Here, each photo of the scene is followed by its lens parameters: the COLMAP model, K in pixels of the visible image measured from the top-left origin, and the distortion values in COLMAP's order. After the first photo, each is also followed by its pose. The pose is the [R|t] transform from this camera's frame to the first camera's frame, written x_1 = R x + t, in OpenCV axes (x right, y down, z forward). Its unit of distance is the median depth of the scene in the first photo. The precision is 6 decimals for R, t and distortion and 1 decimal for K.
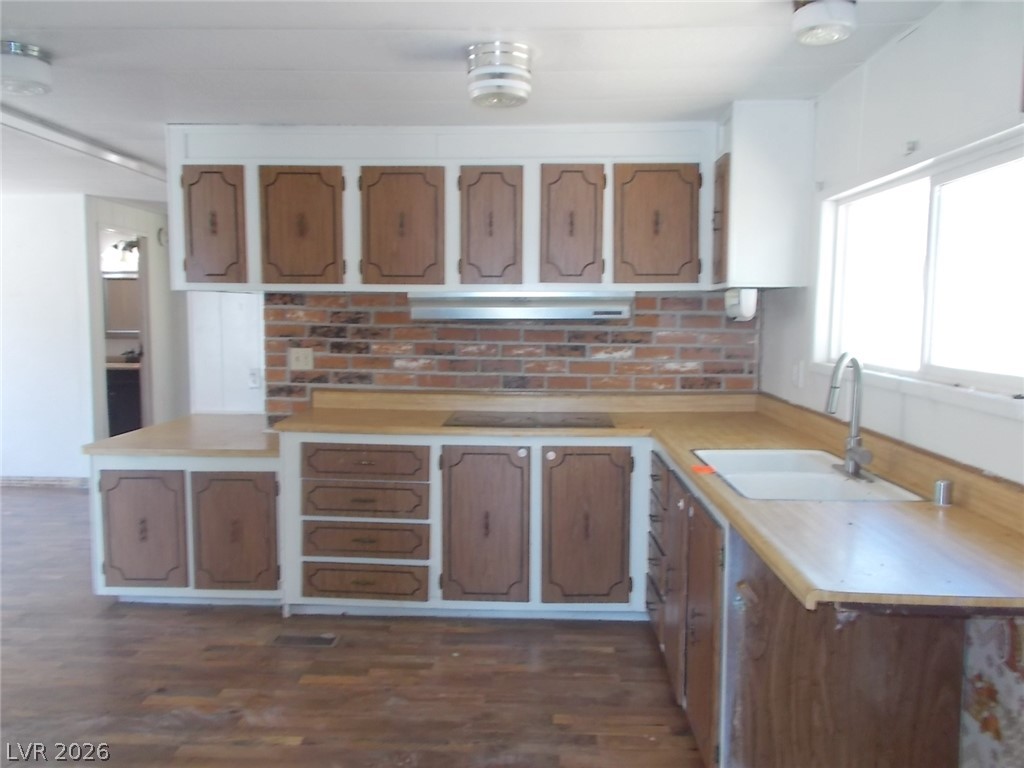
lens RADIAL K [[804.3, 0, 510.6], [0, 804.3, 385.4], [0, 0, 1]] dist [0.014258, 0.006114]
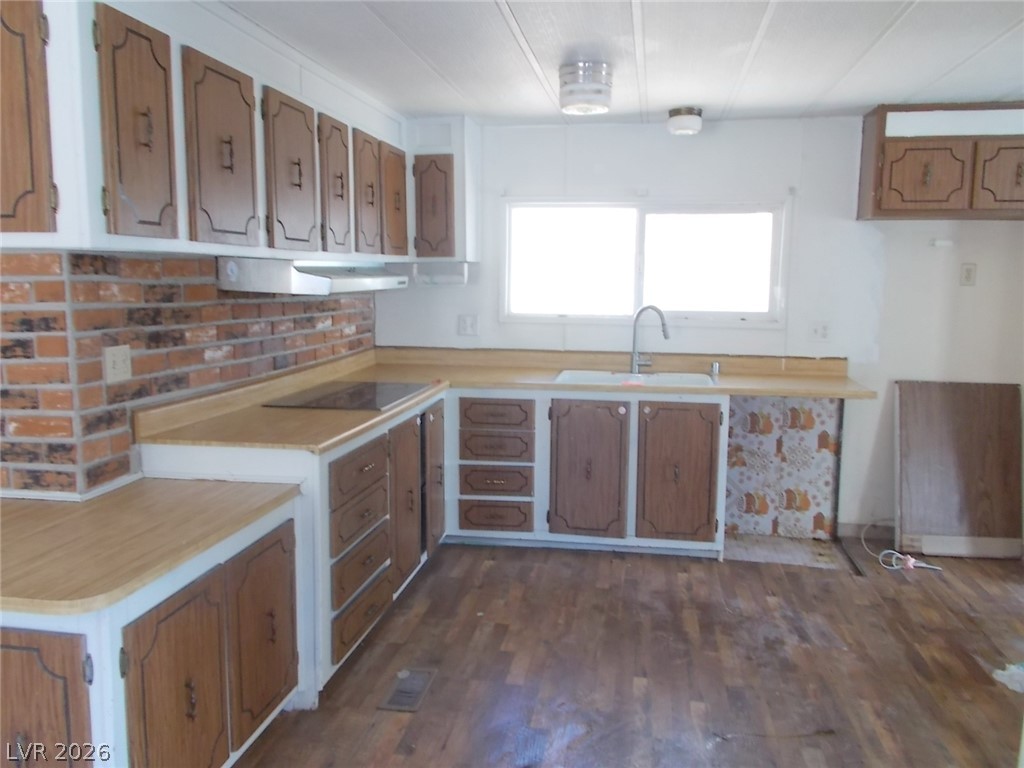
lens RADIAL K [[804.3, 0, 515.8], [0, 804.3, 379.3], [0, 0, 1]] dist [0.014258, 0.006114]
pose [[0.127245, -0.130229, 0.983285, -0.828635], [0.082453, 0.989301, 0.120355, -0.070432], [-0.988438, 0.065760, 0.136621, 0.624320]]
